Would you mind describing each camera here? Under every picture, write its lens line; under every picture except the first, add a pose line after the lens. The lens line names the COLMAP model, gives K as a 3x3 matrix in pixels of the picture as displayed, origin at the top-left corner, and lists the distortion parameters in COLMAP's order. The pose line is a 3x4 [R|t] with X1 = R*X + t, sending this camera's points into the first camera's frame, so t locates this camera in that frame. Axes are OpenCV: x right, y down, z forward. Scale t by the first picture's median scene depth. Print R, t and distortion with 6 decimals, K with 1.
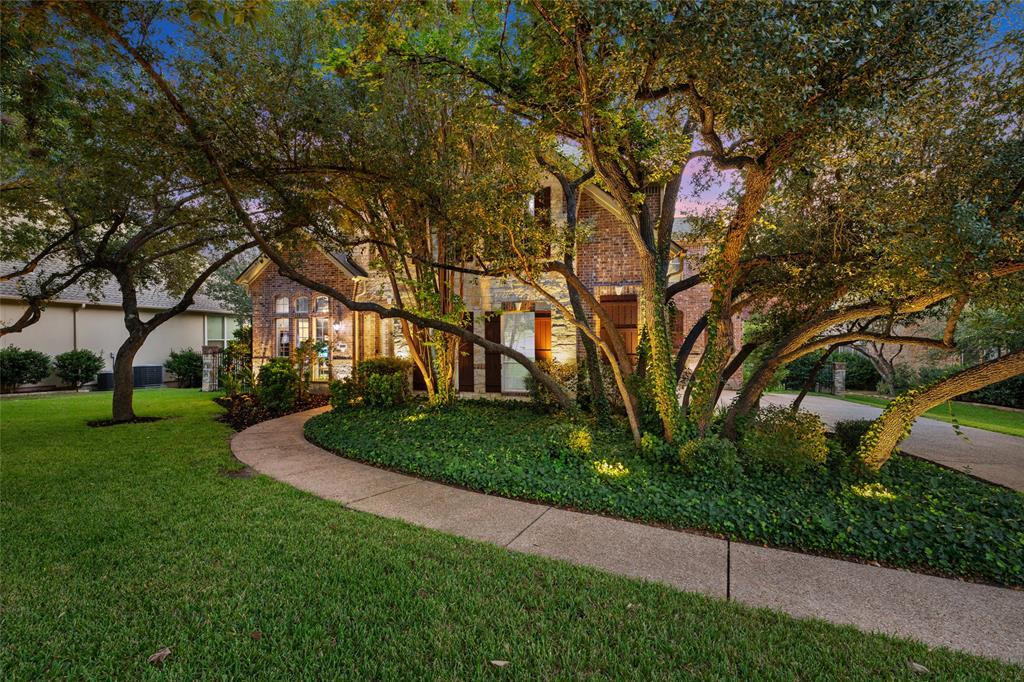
lens RADIAL K [[471.5, 0, 512.1], [0, 471.5, 339.0], [0, 0, 1]] dist [-0.005868, -0.000398]
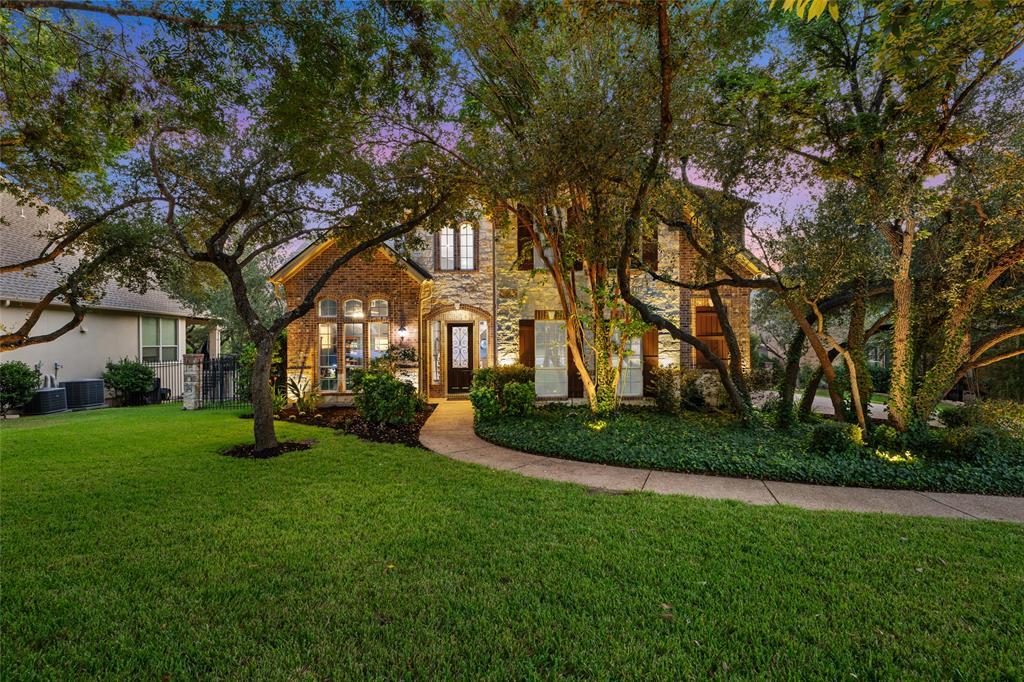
lens RADIAL K [[471.5, 0, 512.1], [0, 471.5, 342.9], [0, 0, 1]] dist [-0.005868, -0.000398]
pose [[0.954872, -0.003829, 0.296994, -0.438944], [0.002671, 0.999987, 0.004305, -0.009982], [-0.297007, -0.003318, 0.954870, 0.052866]]
